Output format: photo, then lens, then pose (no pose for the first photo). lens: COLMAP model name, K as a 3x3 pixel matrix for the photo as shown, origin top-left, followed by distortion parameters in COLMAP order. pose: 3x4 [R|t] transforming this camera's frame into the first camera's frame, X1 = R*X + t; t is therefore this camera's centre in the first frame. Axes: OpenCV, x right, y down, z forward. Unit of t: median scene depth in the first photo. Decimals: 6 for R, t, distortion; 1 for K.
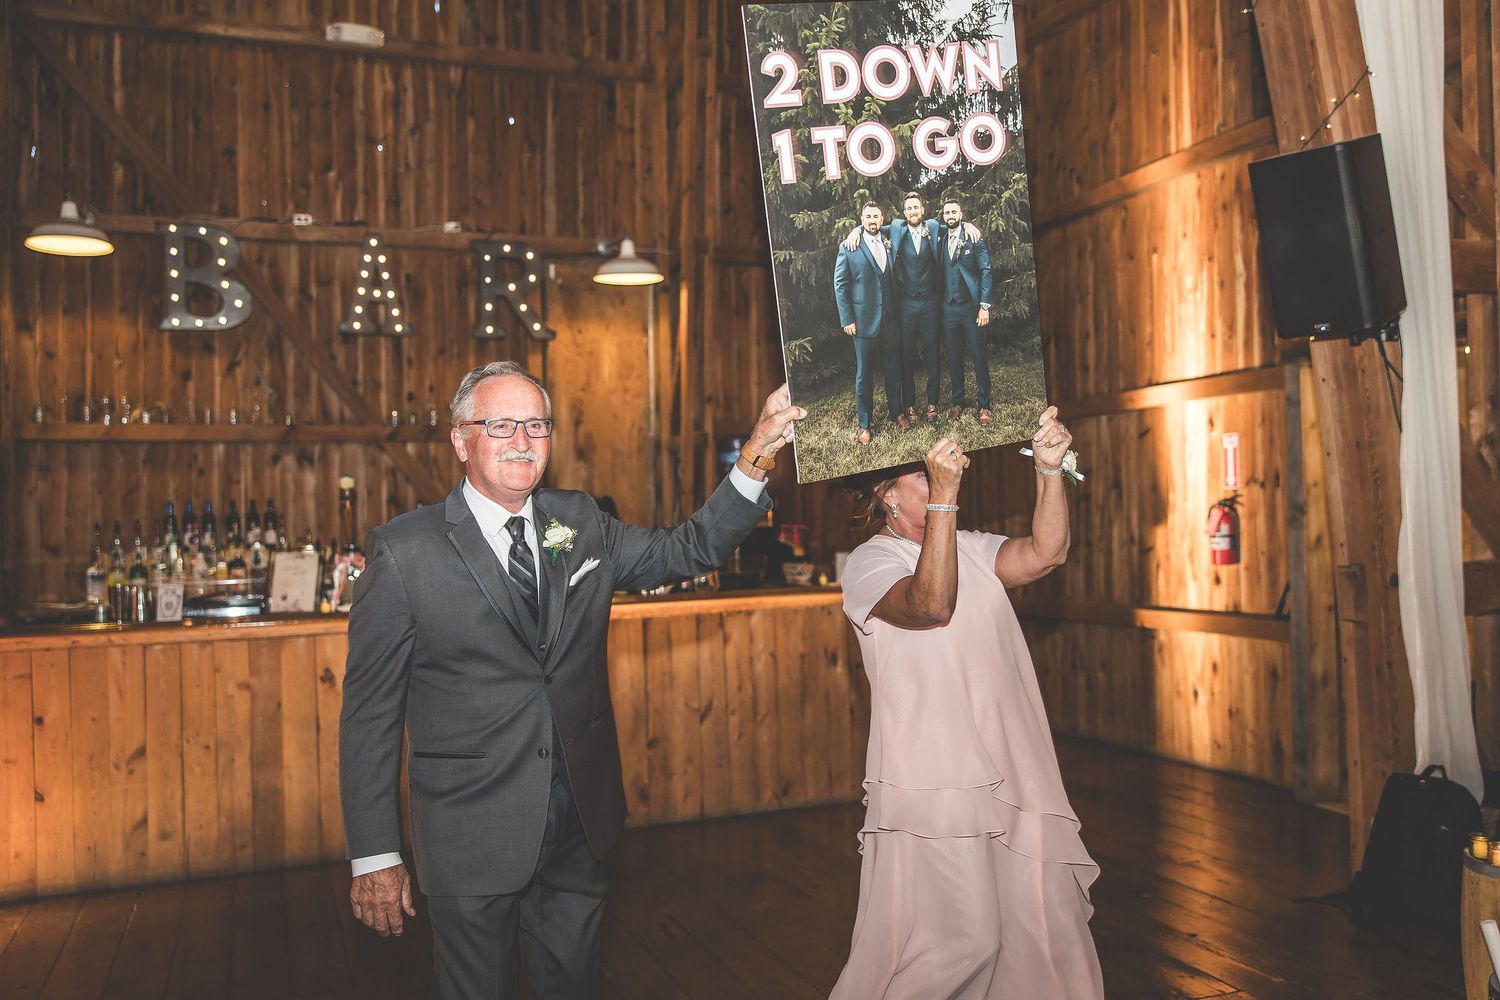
lens RADIAL K [[1334.7, 0, 748.8], [0, 1334.7, 499.1], [0, 0, 1]] dist [-0.000832, 0.033535]
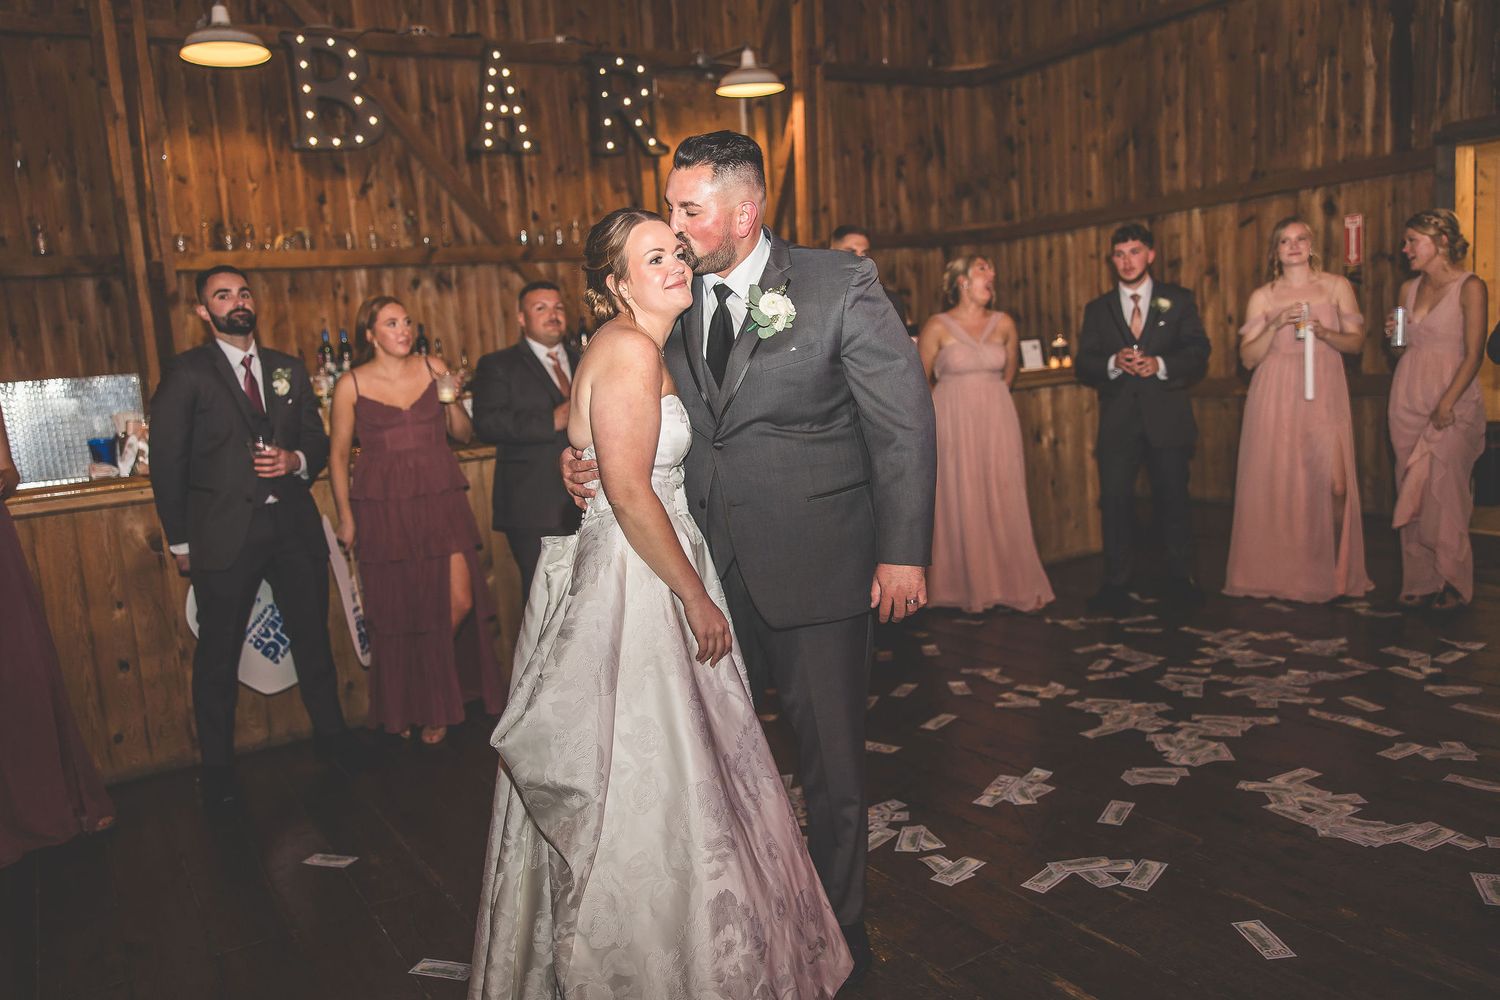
lens RADIAL K [[1178.3, 0, 754.0], [0, 1178.3, 493.0], [0, 0, 1]] dist [0.009584, 0.001849]
pose [[0.982662, -0.074486, 0.169784, -0.265557], [0.050490, 0.988648, 0.141513, 0.012403], [-0.178397, -0.130487, 0.975268, 0.079975]]
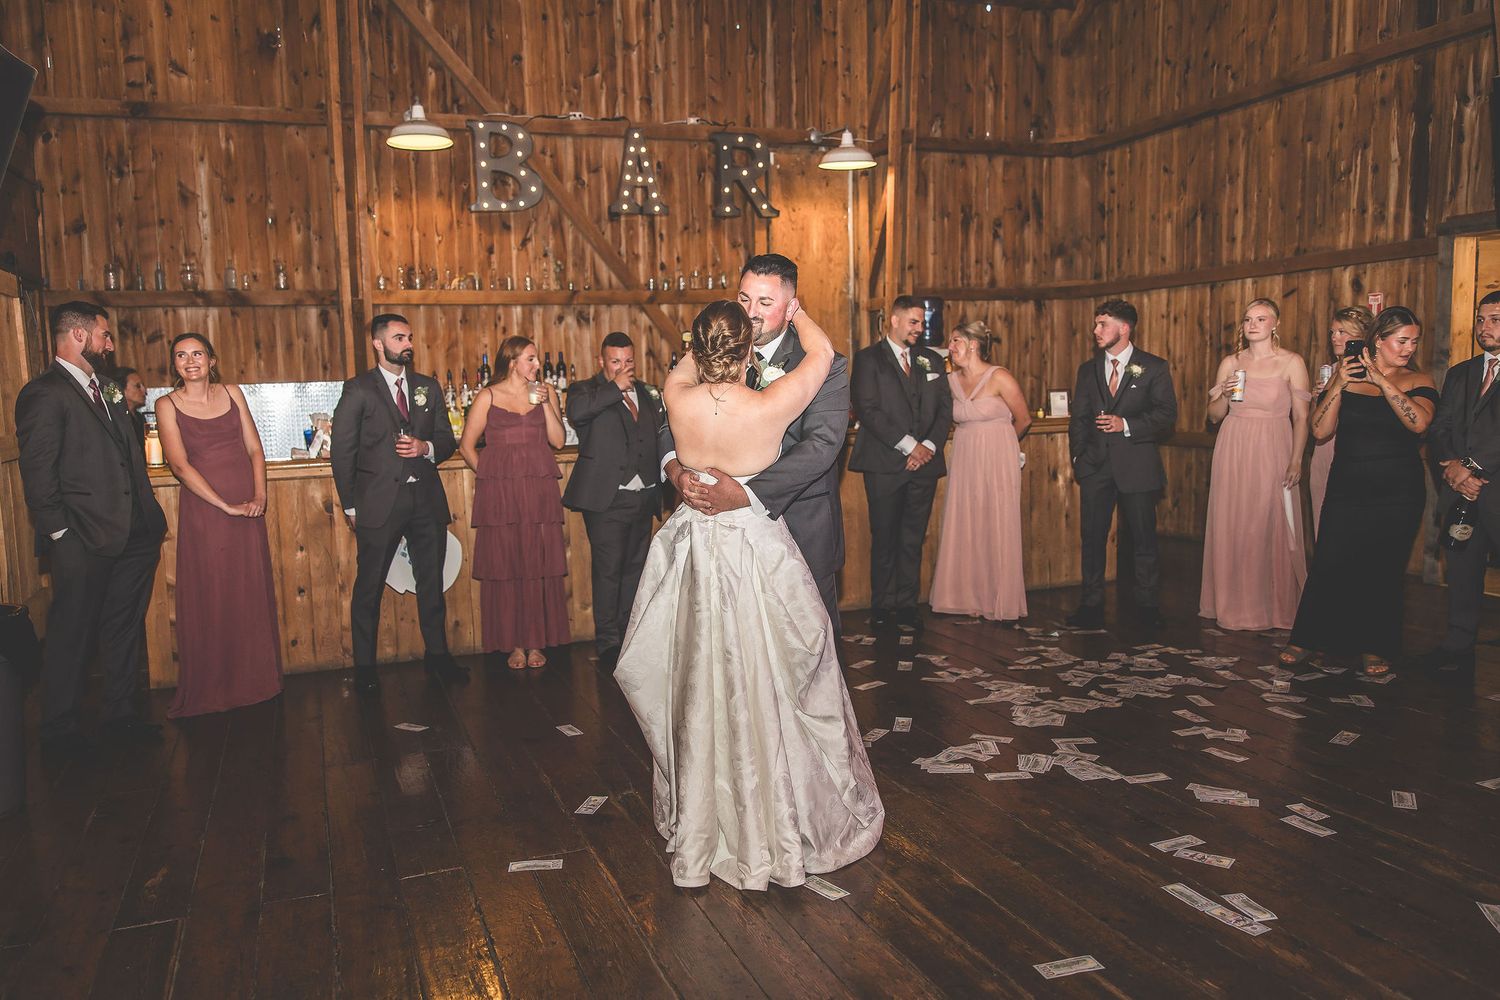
lens RADIAL K [[1178.3, 0, 744.6], [0, 1178.3, 500.6], [0, 0, 1]] dist [0.009584, 0.001849]
pose [[0.999963, -0.003649, -0.007791, -0.176748], [0.004595, 0.992130, 0.125128, 0.000584], [0.007273, -0.125159, 0.992110, -0.087167]]
